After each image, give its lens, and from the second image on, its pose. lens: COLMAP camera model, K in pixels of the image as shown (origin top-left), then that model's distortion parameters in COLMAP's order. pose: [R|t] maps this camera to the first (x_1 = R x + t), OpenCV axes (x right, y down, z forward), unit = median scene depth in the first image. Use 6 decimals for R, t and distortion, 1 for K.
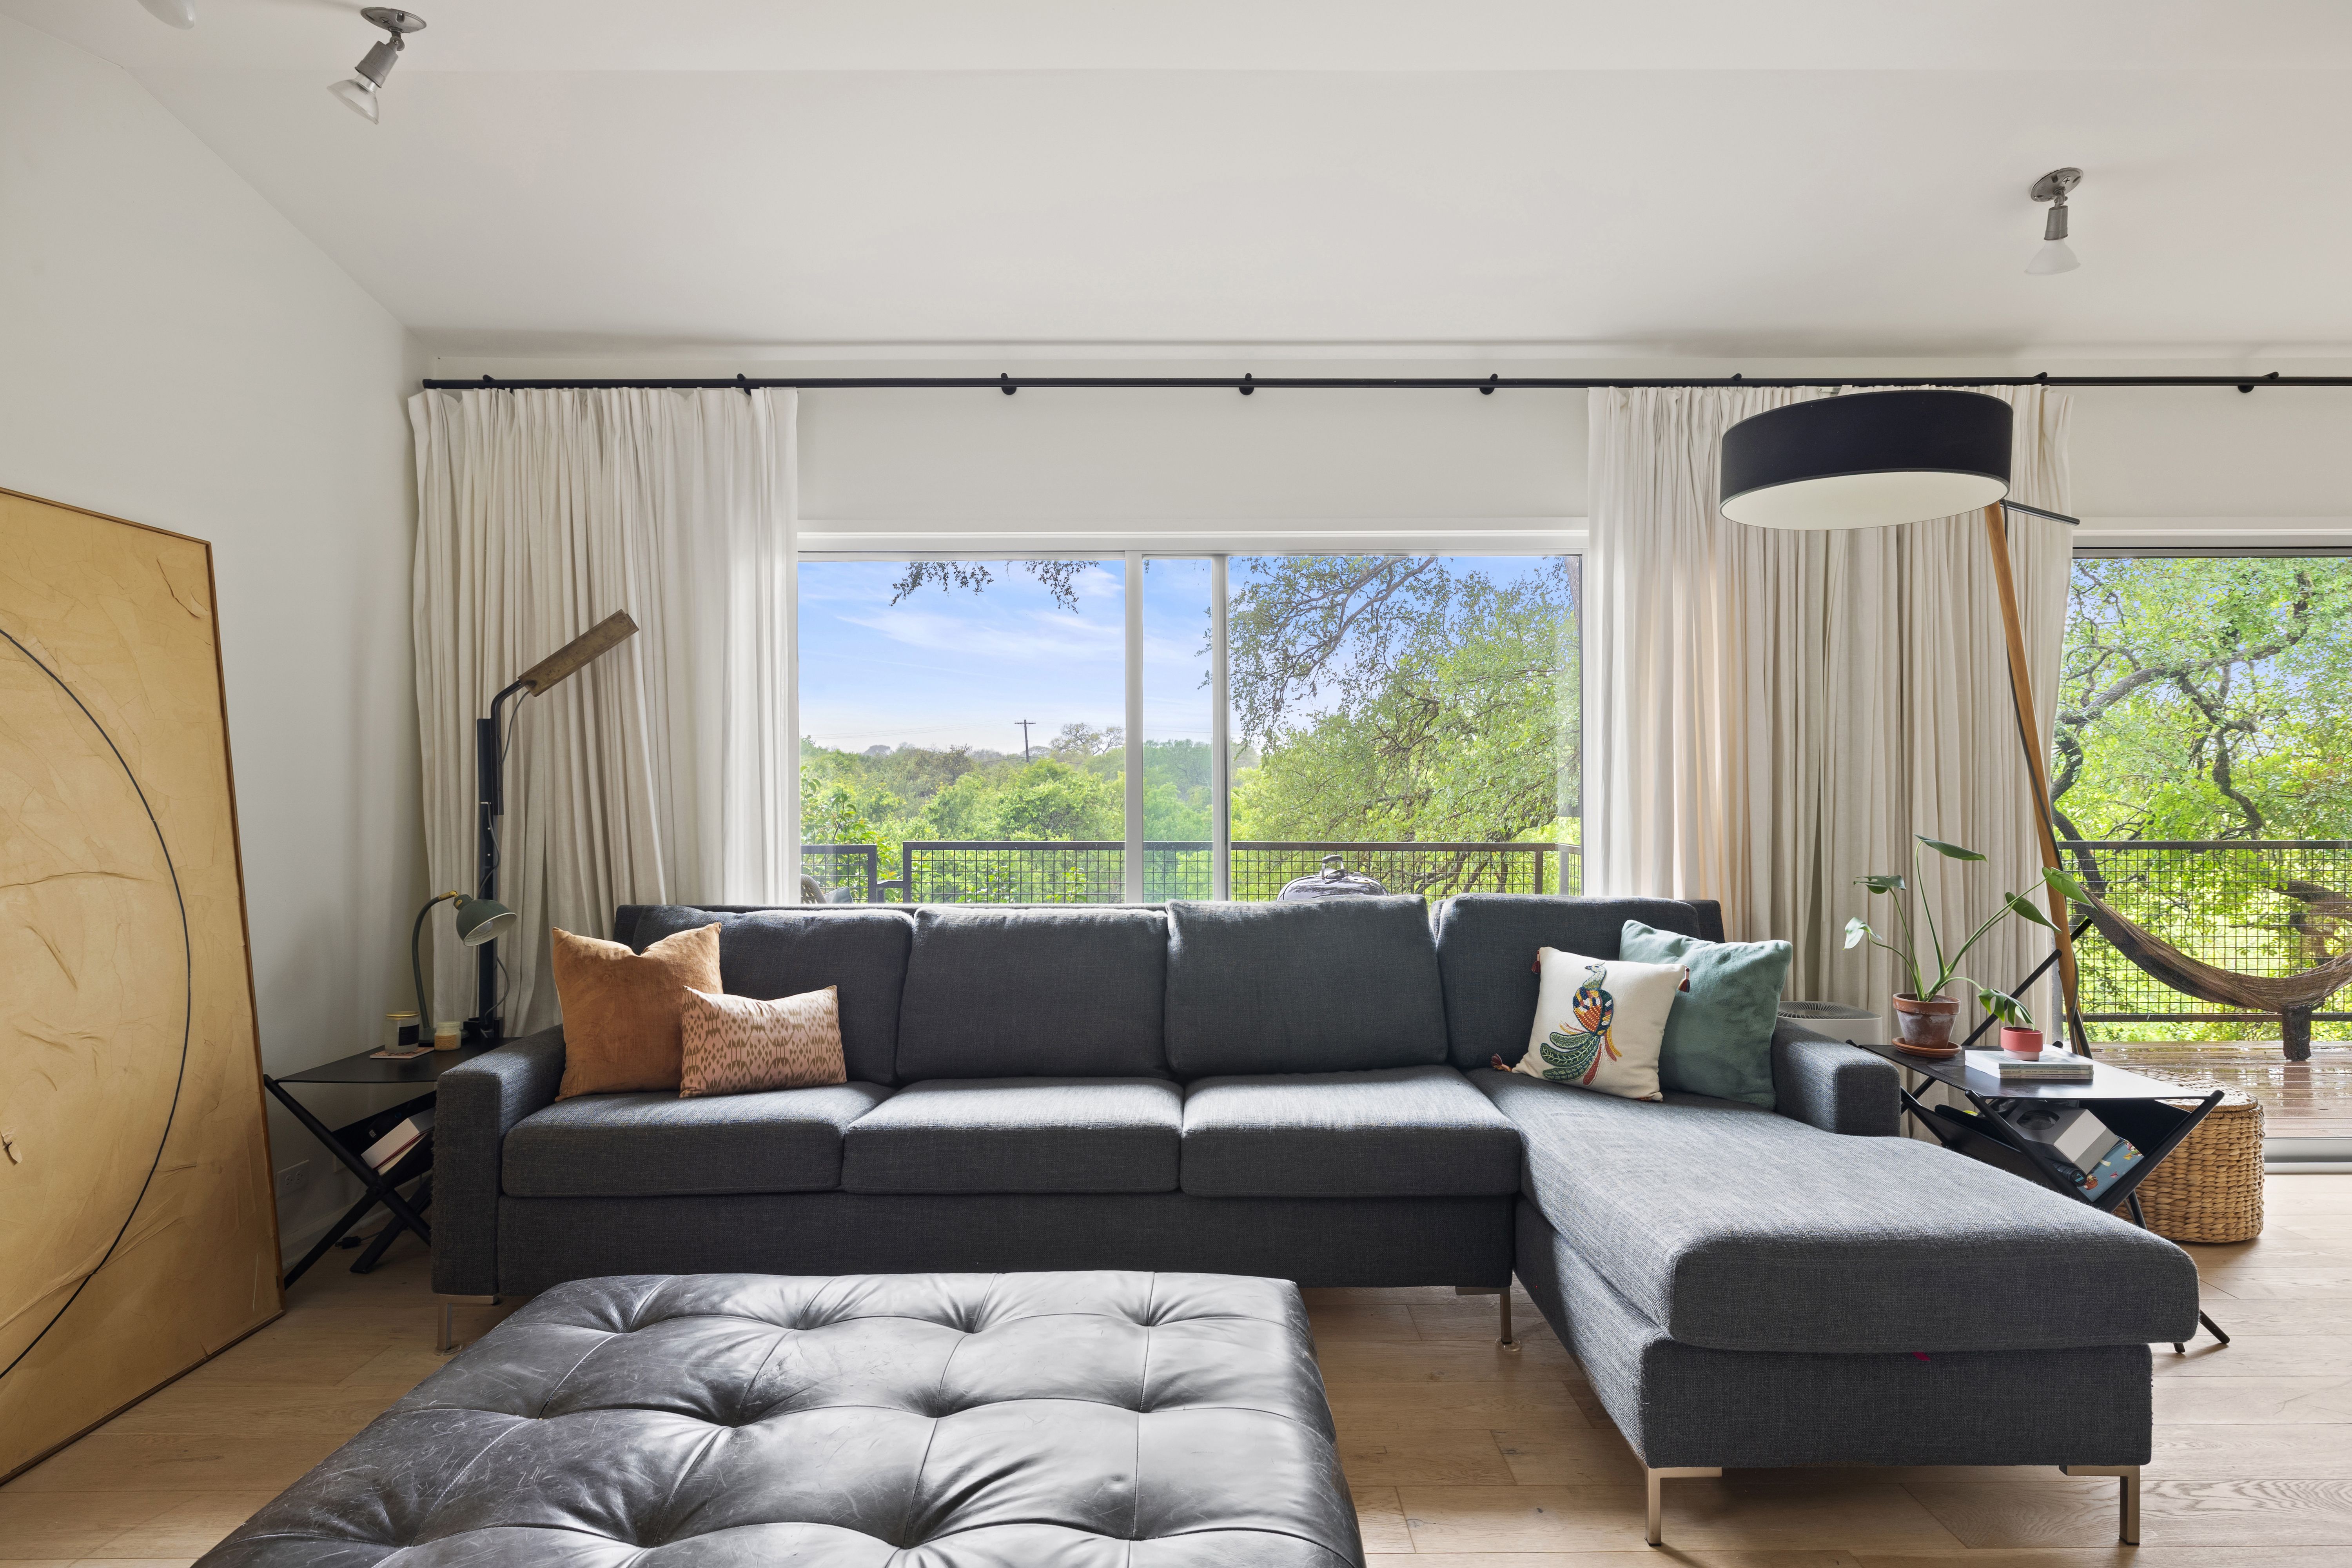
lens RADIAL K [[1177.8, 0, 1176.0], [0, 1177.8, 784.0], [0, 0, 1]] dist [0.002754, 0.000783]
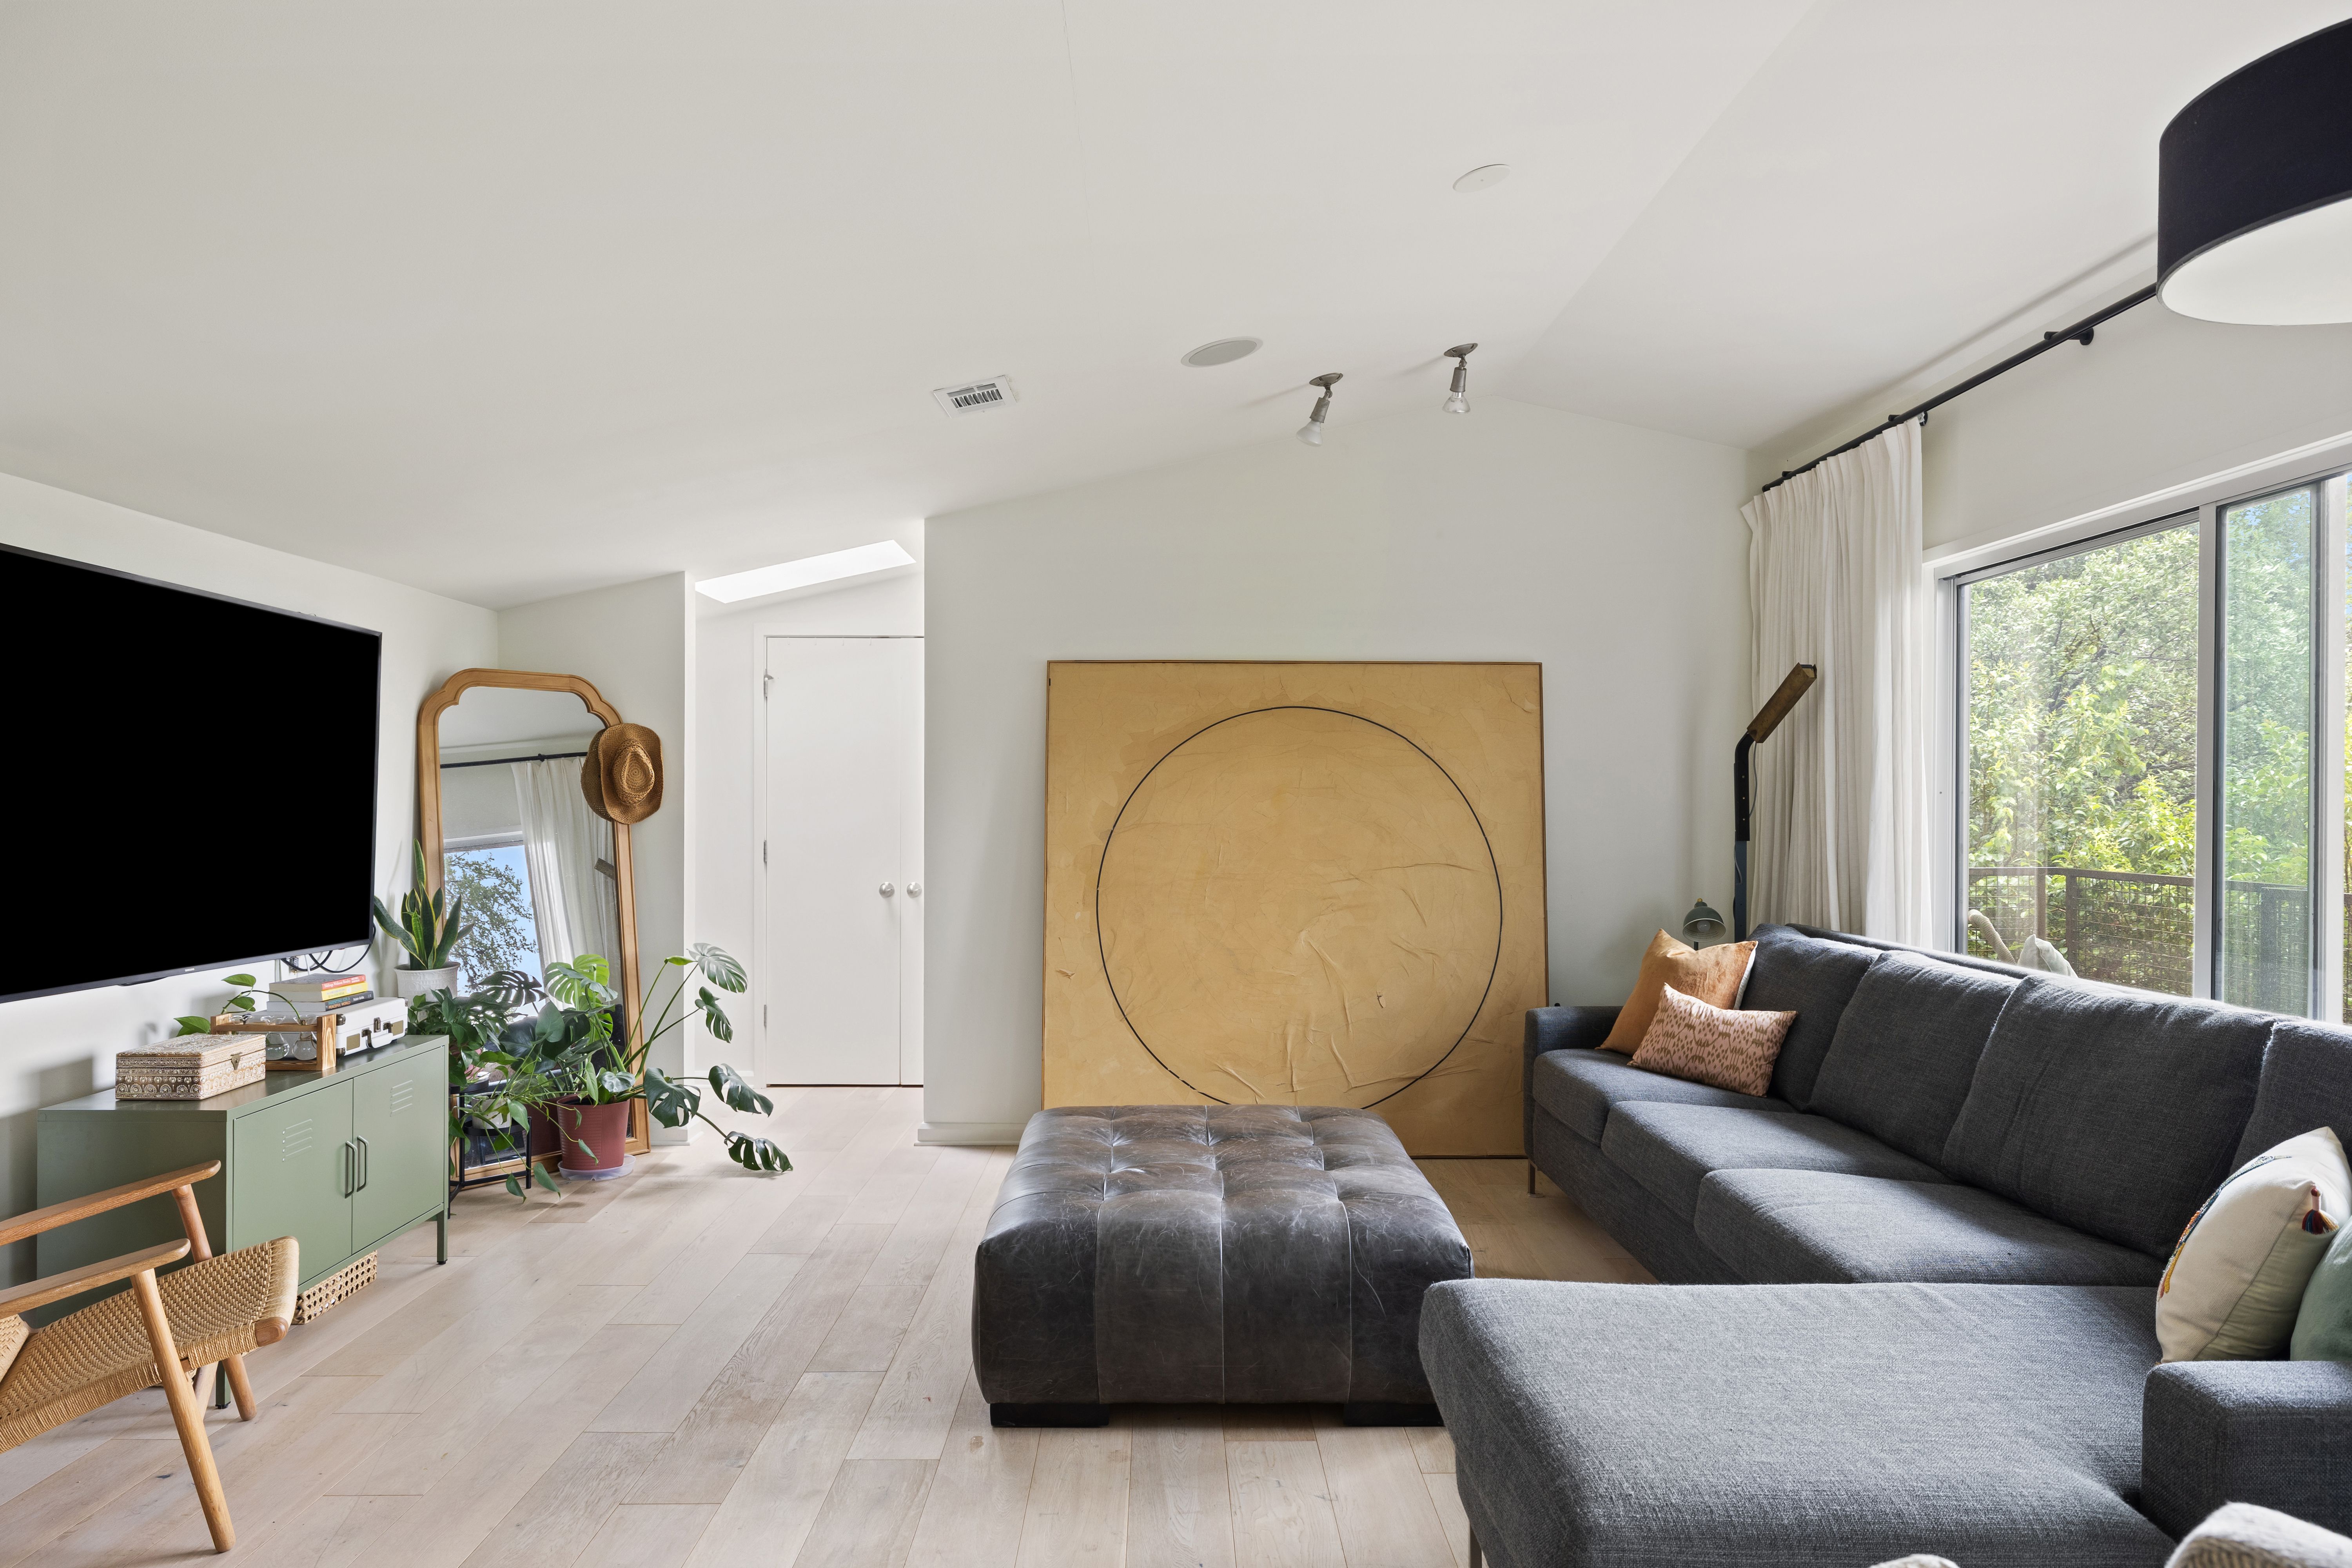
lens RADIAL K [[1493.8, 0, 1176.0], [0, 1493.8, 784.0], [0, 0, 1]] dist [-0.000093, 0.000056]
pose [[0.005647, -0.007582, -0.999955, 1.516462], [-0.000174, 0.999971, -0.007583, -0.033537], [0.999984, 0.000216, 0.005646, 0.630227]]
